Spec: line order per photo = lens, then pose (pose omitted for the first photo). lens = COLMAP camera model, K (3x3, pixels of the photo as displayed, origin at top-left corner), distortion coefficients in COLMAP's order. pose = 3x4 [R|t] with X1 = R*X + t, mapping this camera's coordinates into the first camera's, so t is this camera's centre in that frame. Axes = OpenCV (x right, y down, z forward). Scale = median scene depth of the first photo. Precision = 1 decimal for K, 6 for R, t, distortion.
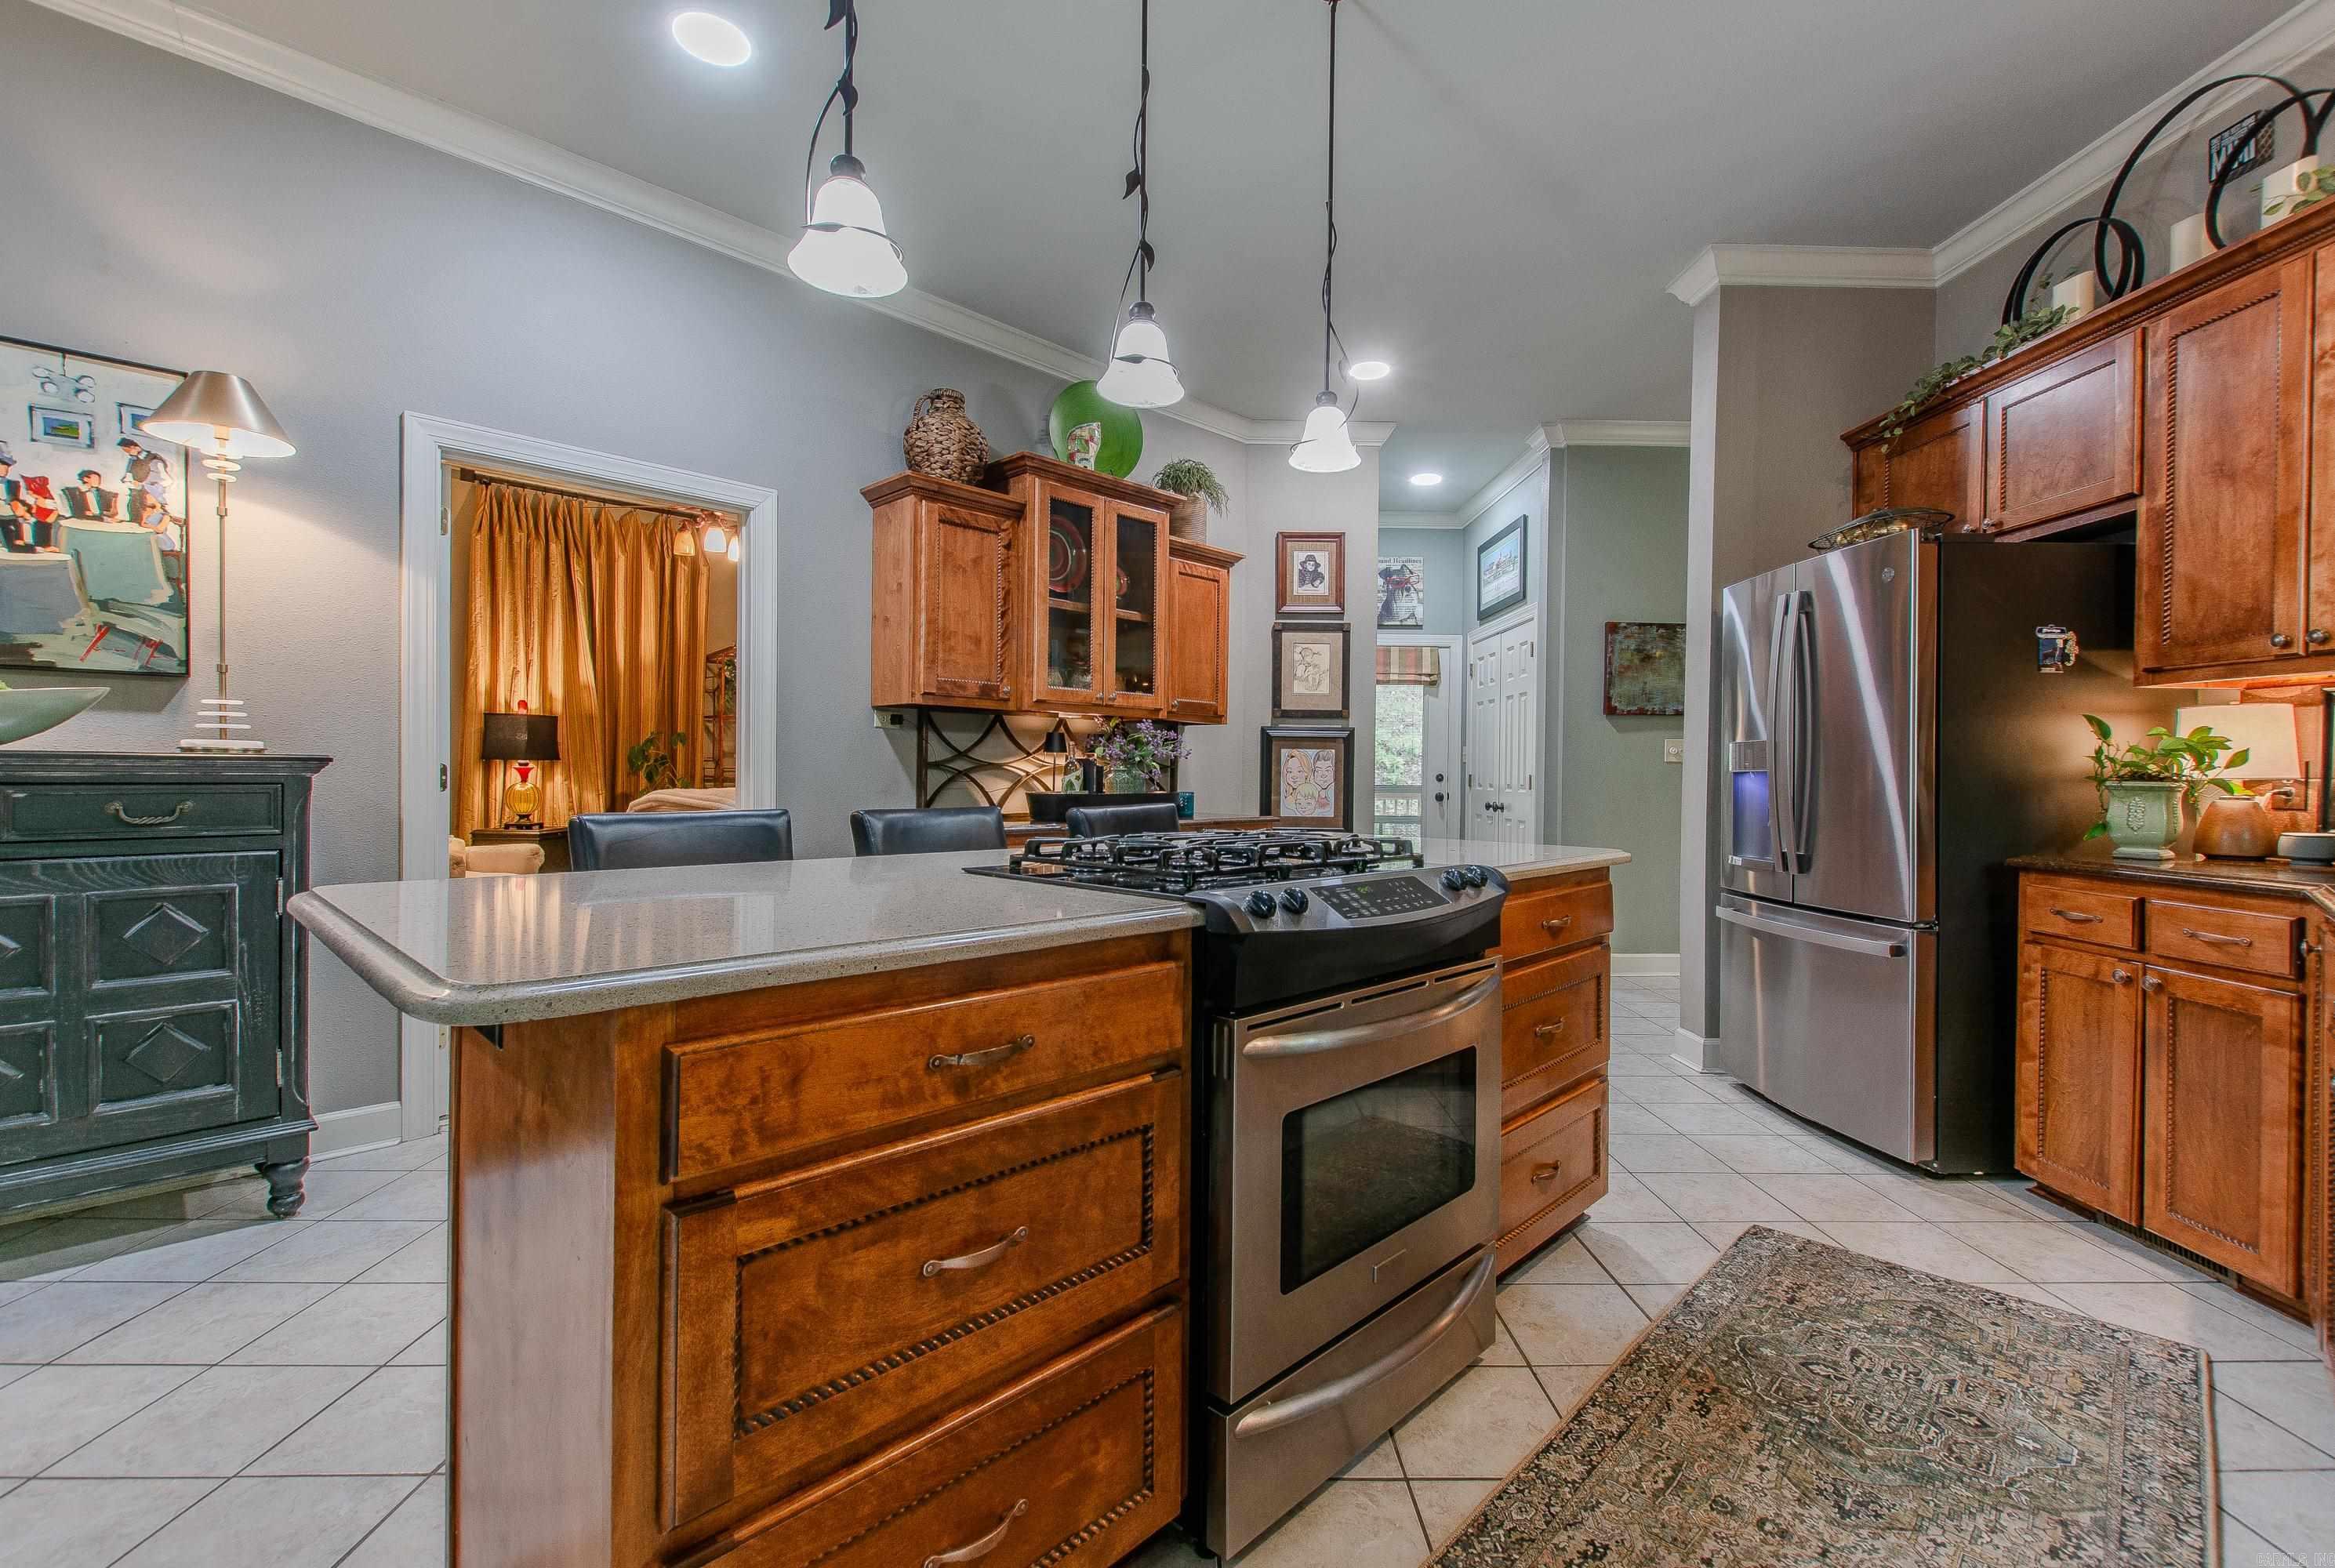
lens RADIAL K [[1018.2, 0, 1171.0], [0, 1018.2, 780.0], [0, 0, 1]] dist [-0.002955, -0.000013]
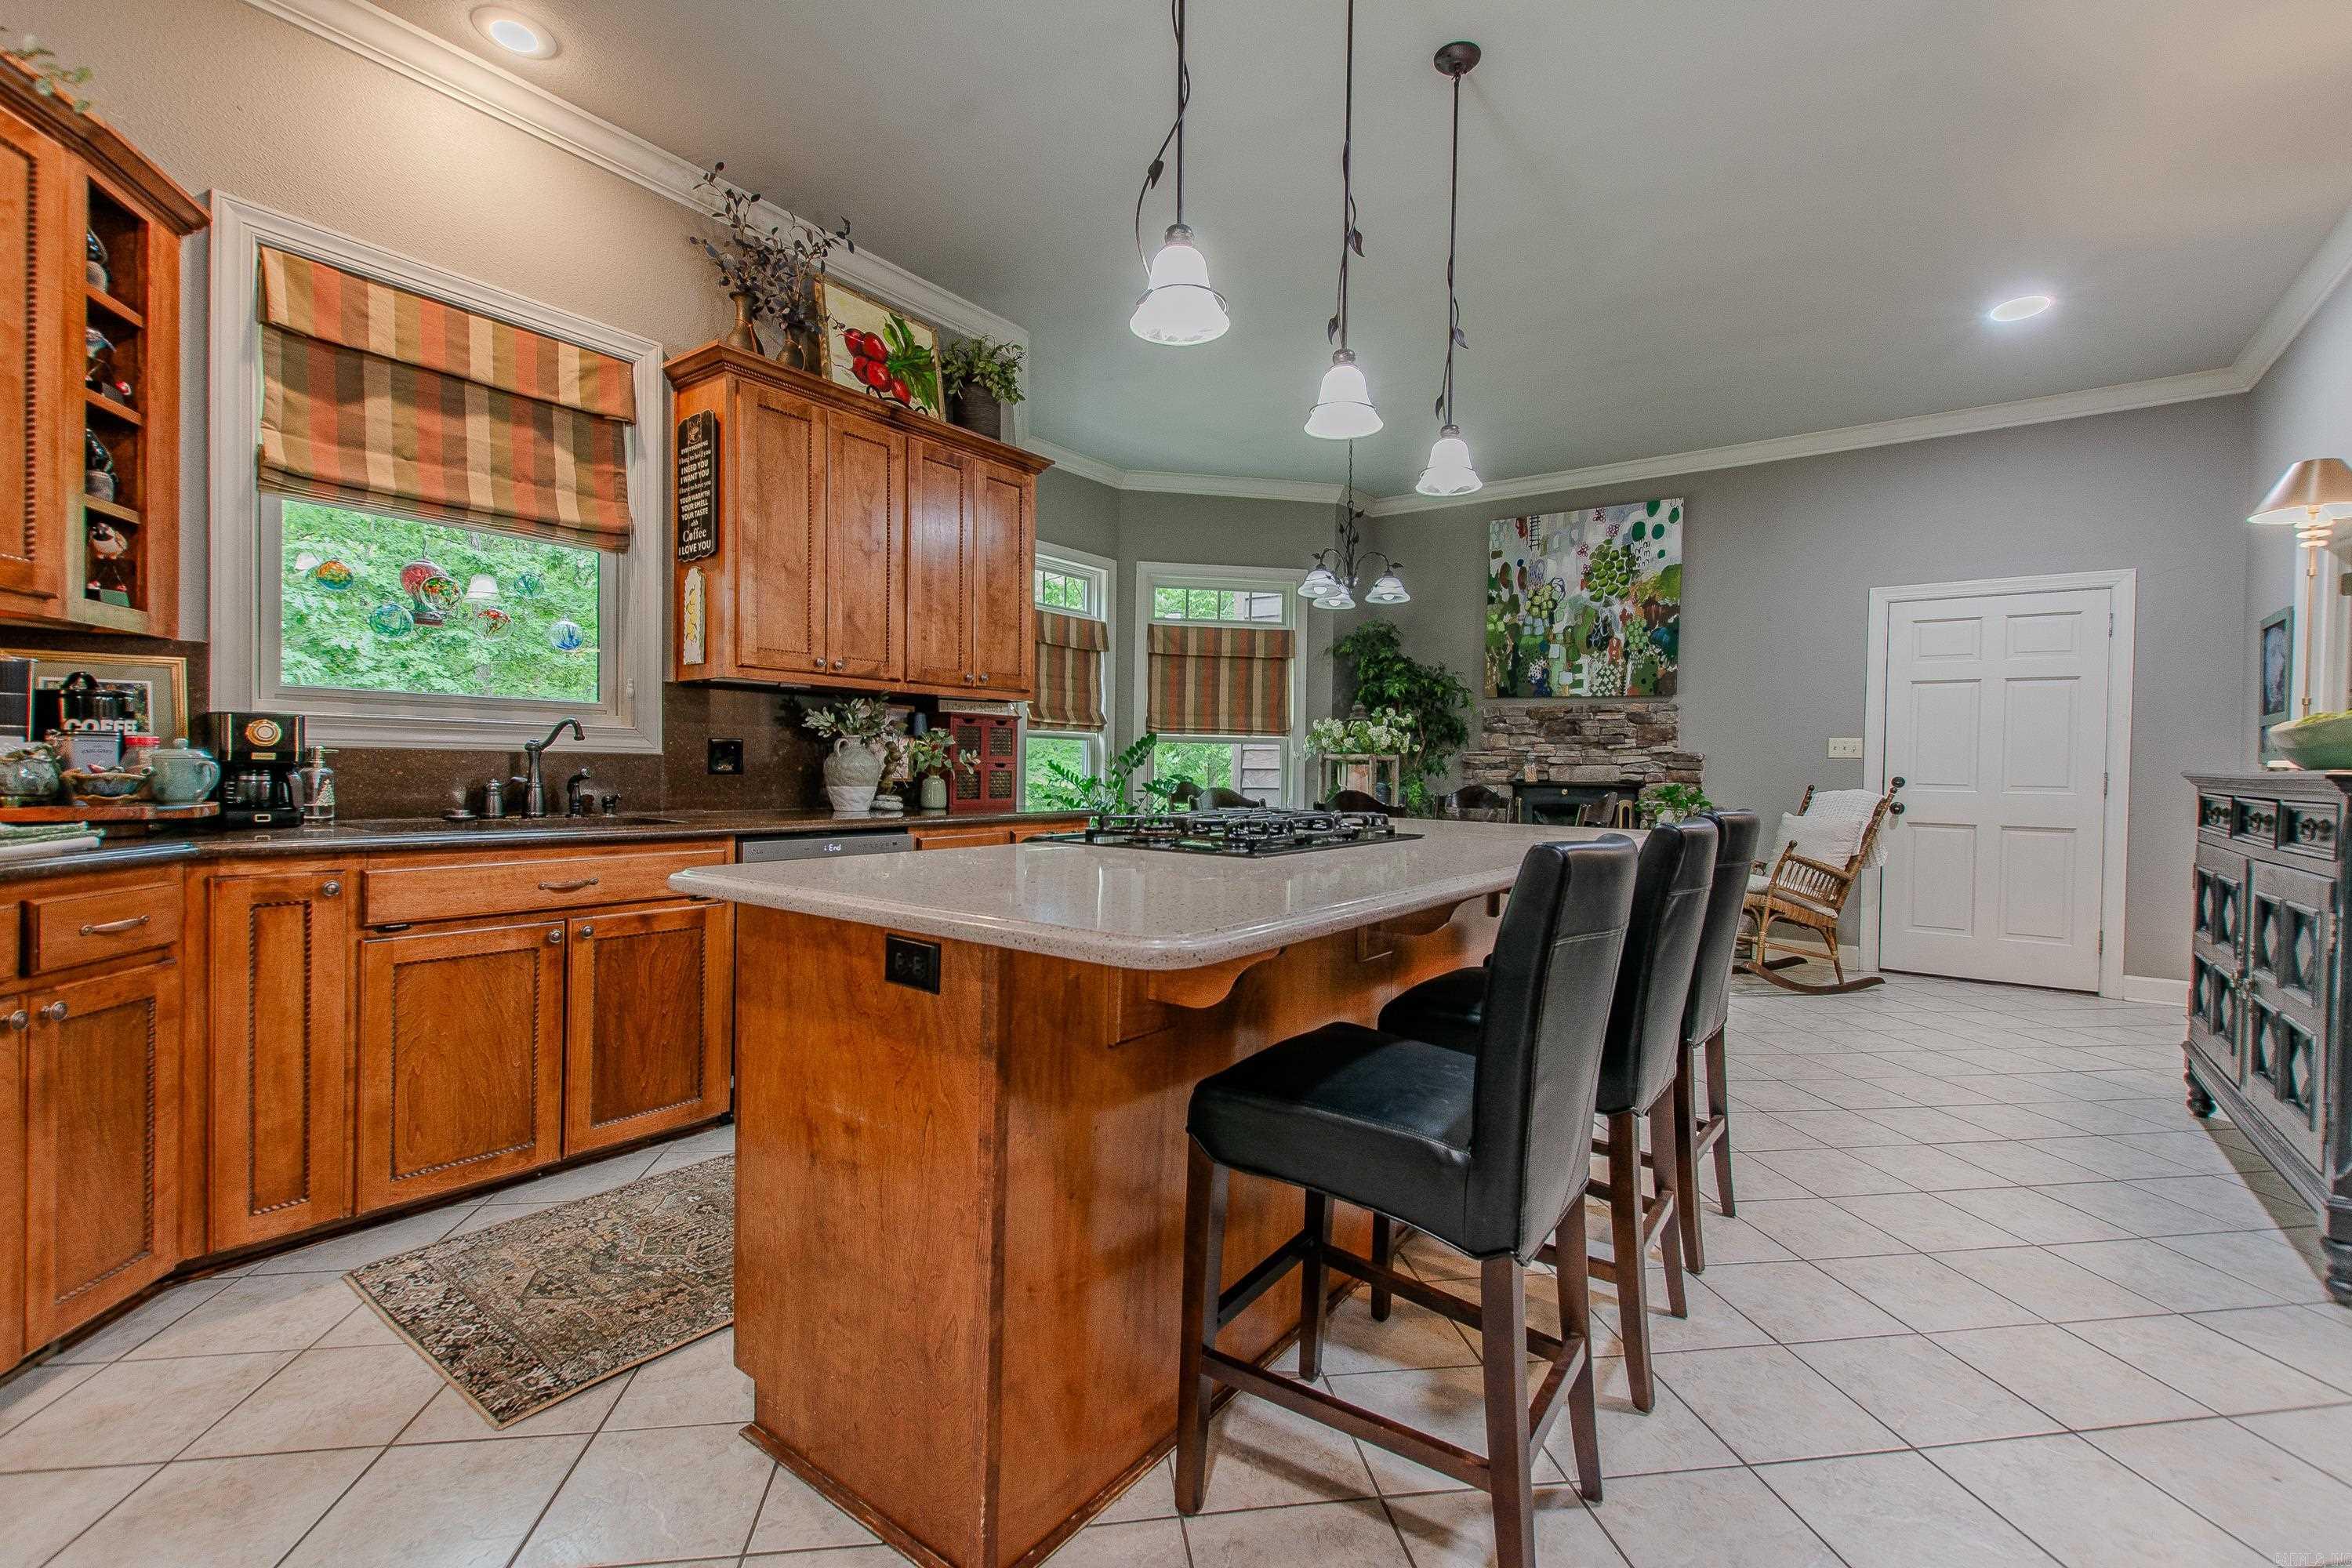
lens RADIAL K [[1029.0, 0, 1182.3], [0, 1029.0, 775.9], [0, 0, 1]] dist [0.004296, -0.000344]
pose [[-0.990038, -0.025491, -0.138476, 0.157661], [-0.027805, 0.999504, 0.014798, -0.002443], [0.138030, 0.018501, -0.990255, 1.123666]]
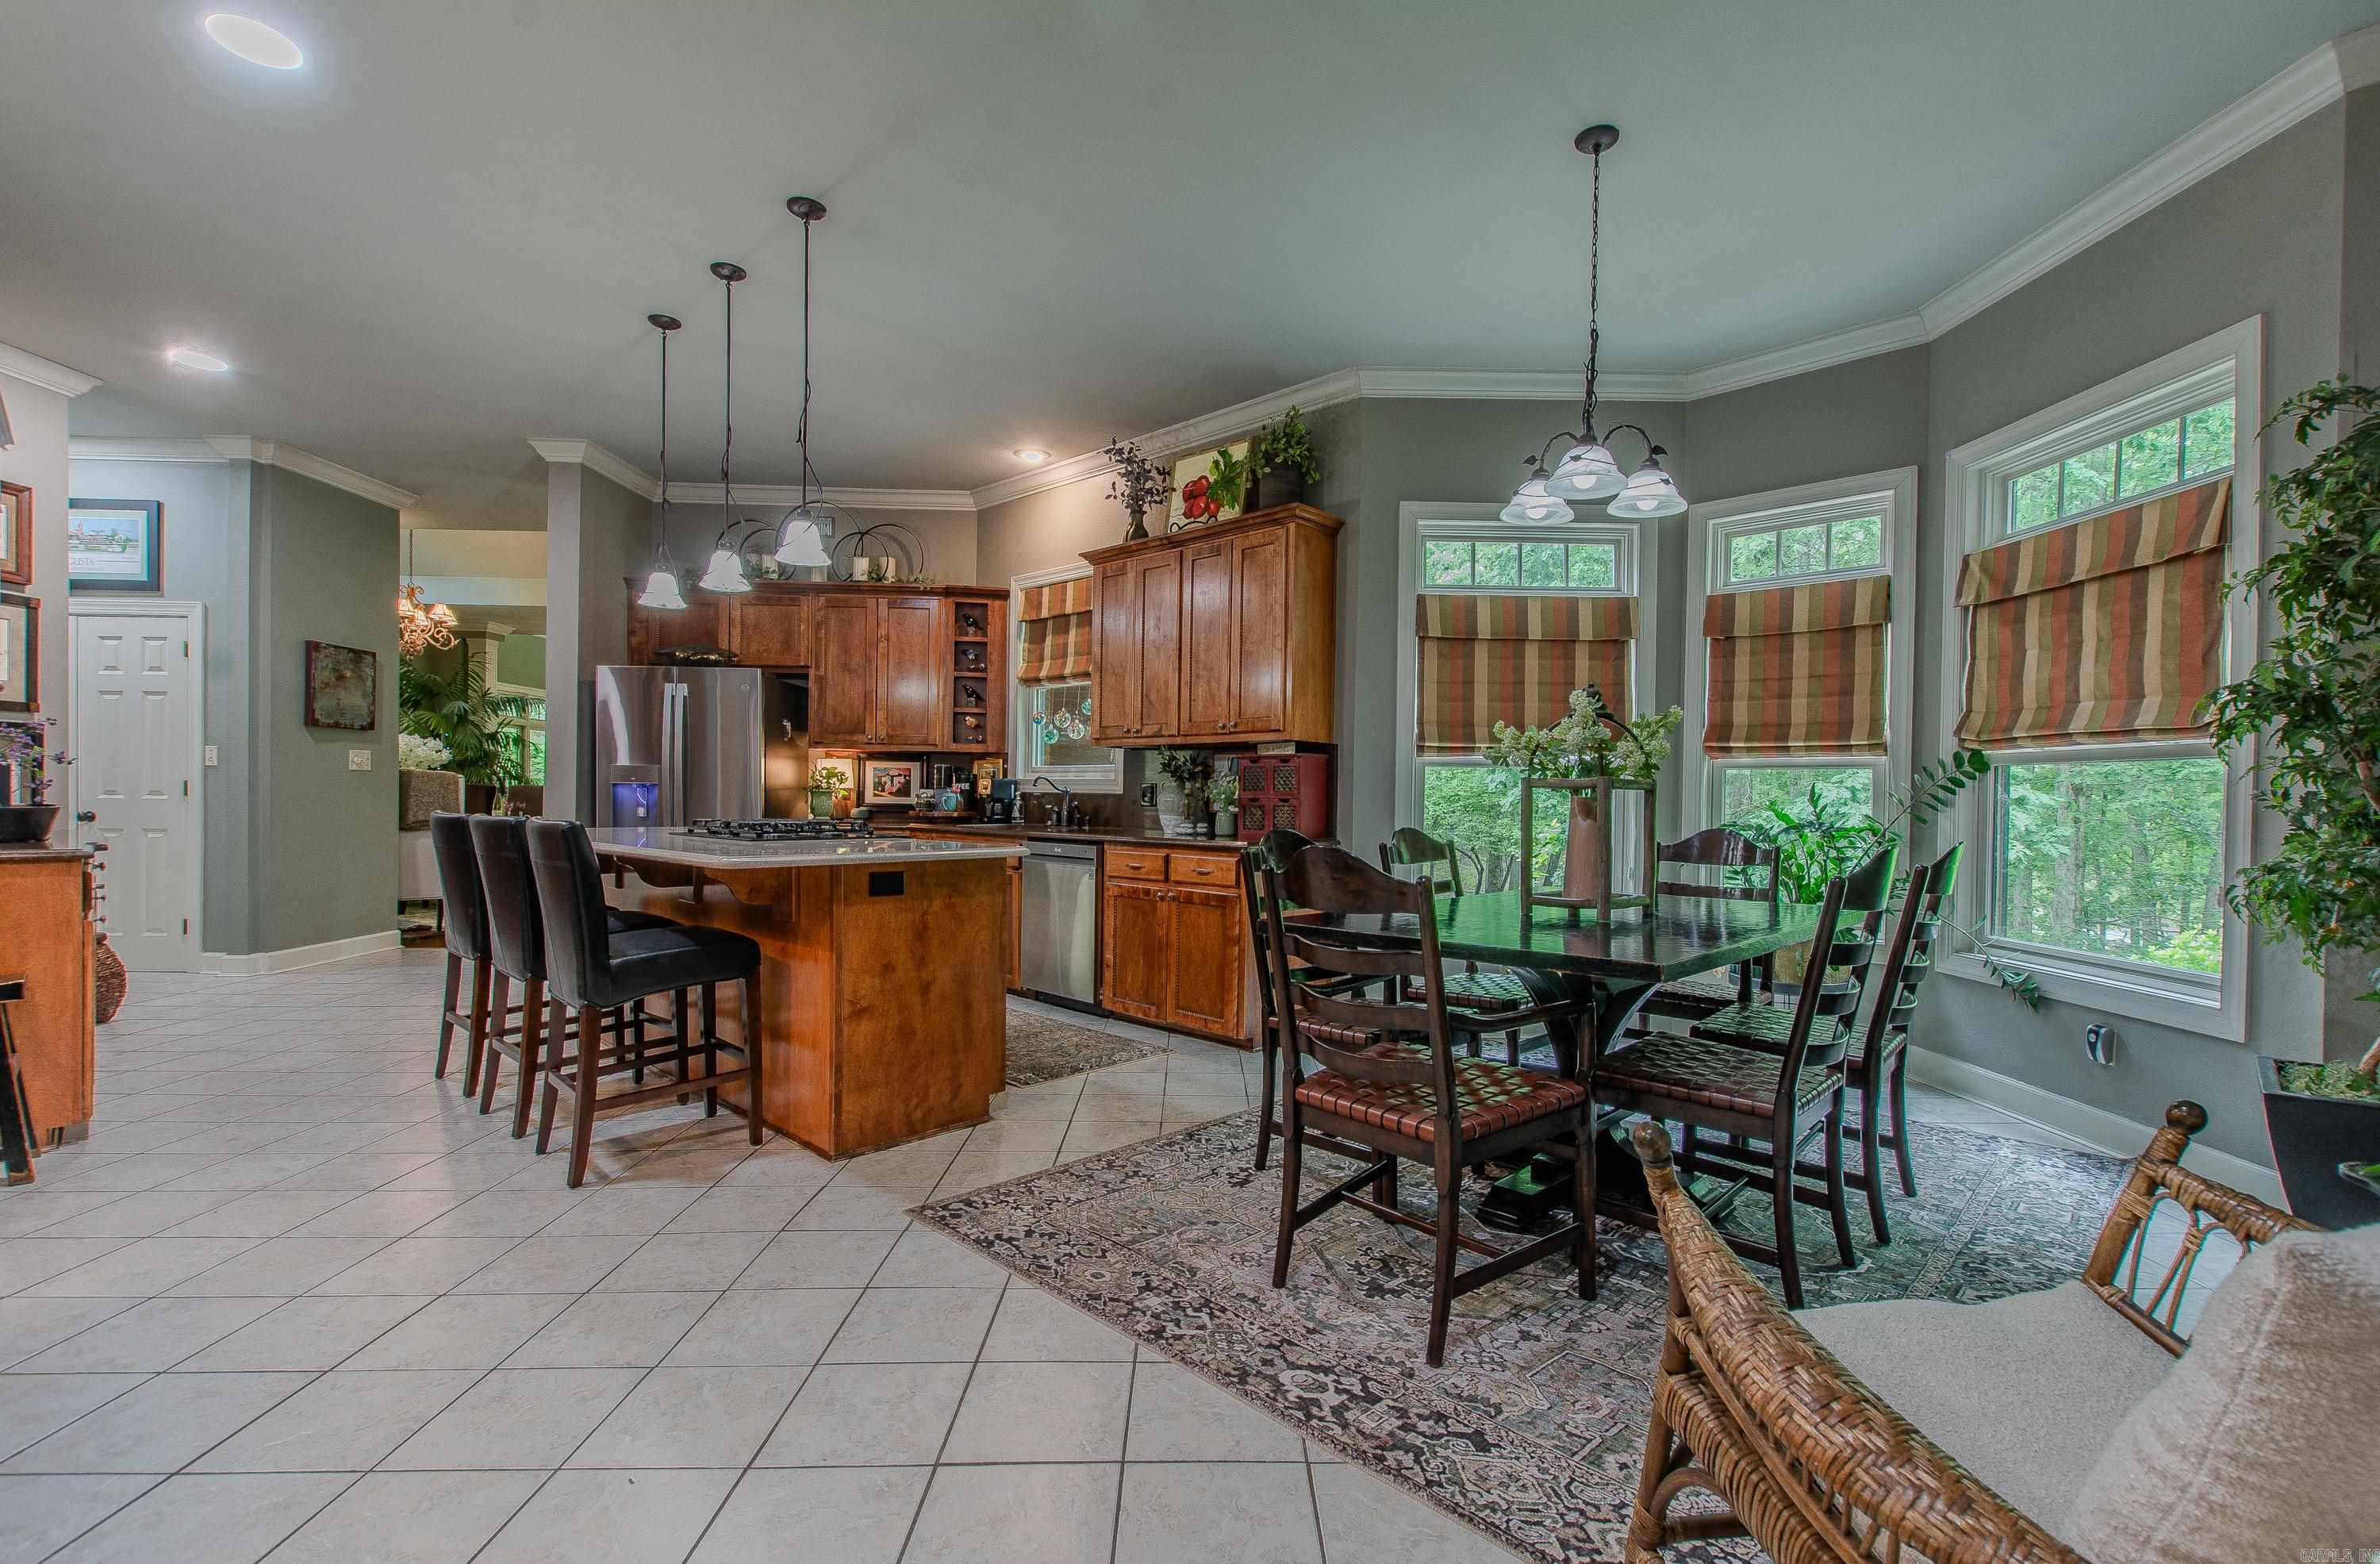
lens RADIAL K [[1041.3, 0, 1233.7], [0, 1041.3, 804.3], [0, 0, 1]] dist [-0.000897, -0.001113]
pose [[-0.026891, -0.020613, 0.999426, -1.046743], [-0.005678, 0.999774, 0.020467, -0.012407], [-0.999622, -0.005124, -0.027002, 0.060383]]
